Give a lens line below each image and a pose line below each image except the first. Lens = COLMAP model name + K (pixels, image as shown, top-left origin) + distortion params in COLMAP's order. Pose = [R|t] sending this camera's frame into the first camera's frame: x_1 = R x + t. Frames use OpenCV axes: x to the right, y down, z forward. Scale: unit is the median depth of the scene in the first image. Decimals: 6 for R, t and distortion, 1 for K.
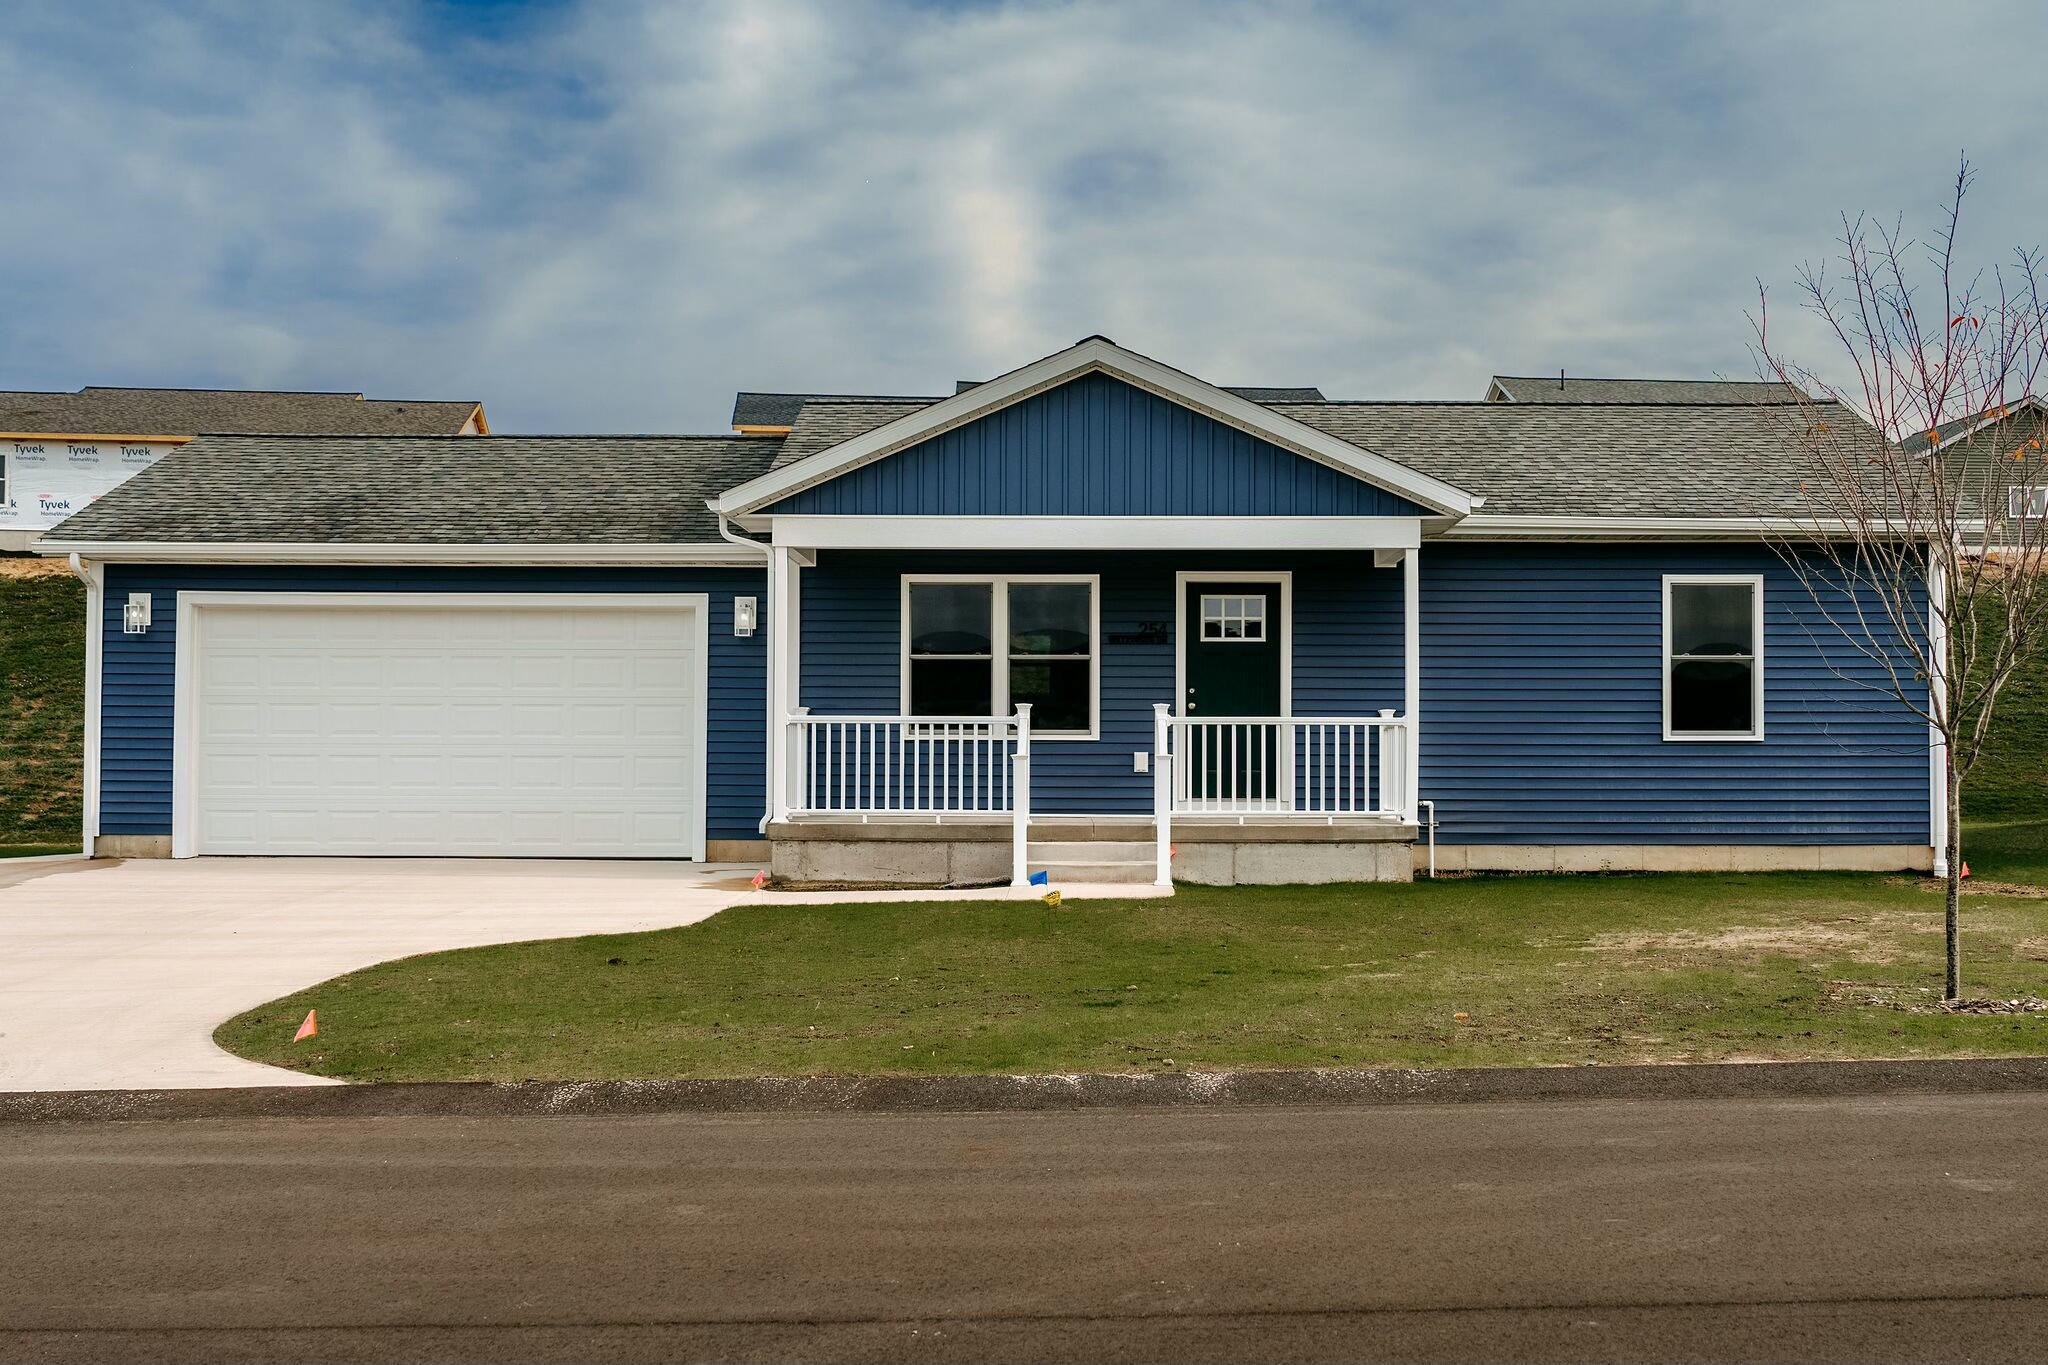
lens RADIAL K [[1976.3, 0, 1025.4], [0, 1976.3, 588.1], [0, 0, 1]] dist [-0.058287, 0.007790]
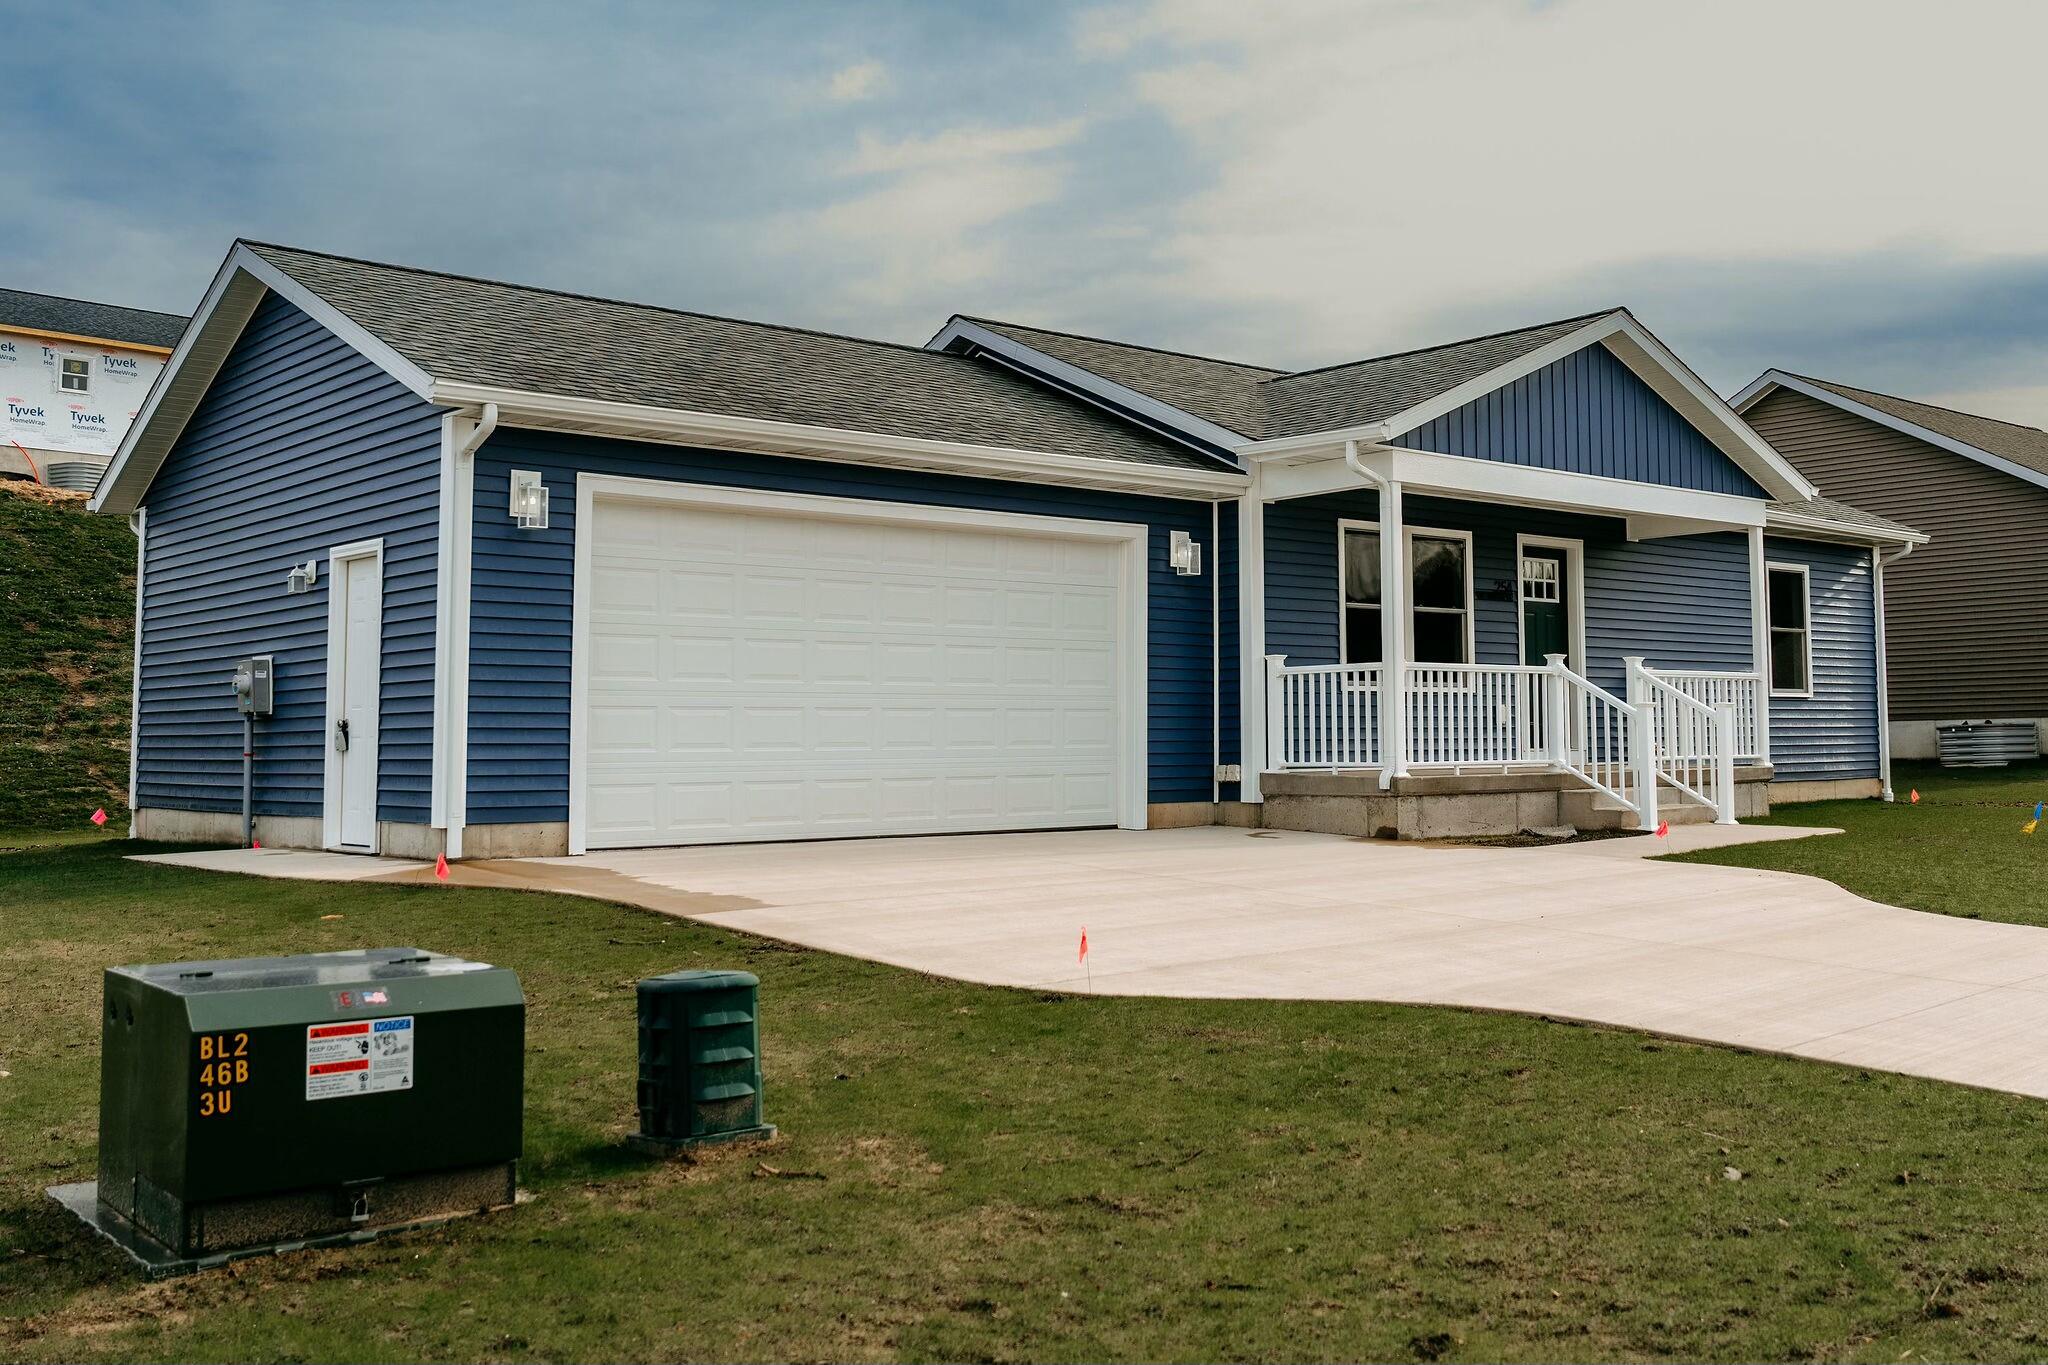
lens RADIAL K [[1976.3, 0, 1025.4], [0, 1976.3, 588.1], [0, 0, 1]] dist [-0.058287, 0.007790]
pose [[0.753034, 0.042347, 0.656617, -0.804550], [-0.051984, 0.998636, -0.004788, 0.039291], [-0.655925, -0.030528, 0.754209, 0.379315]]
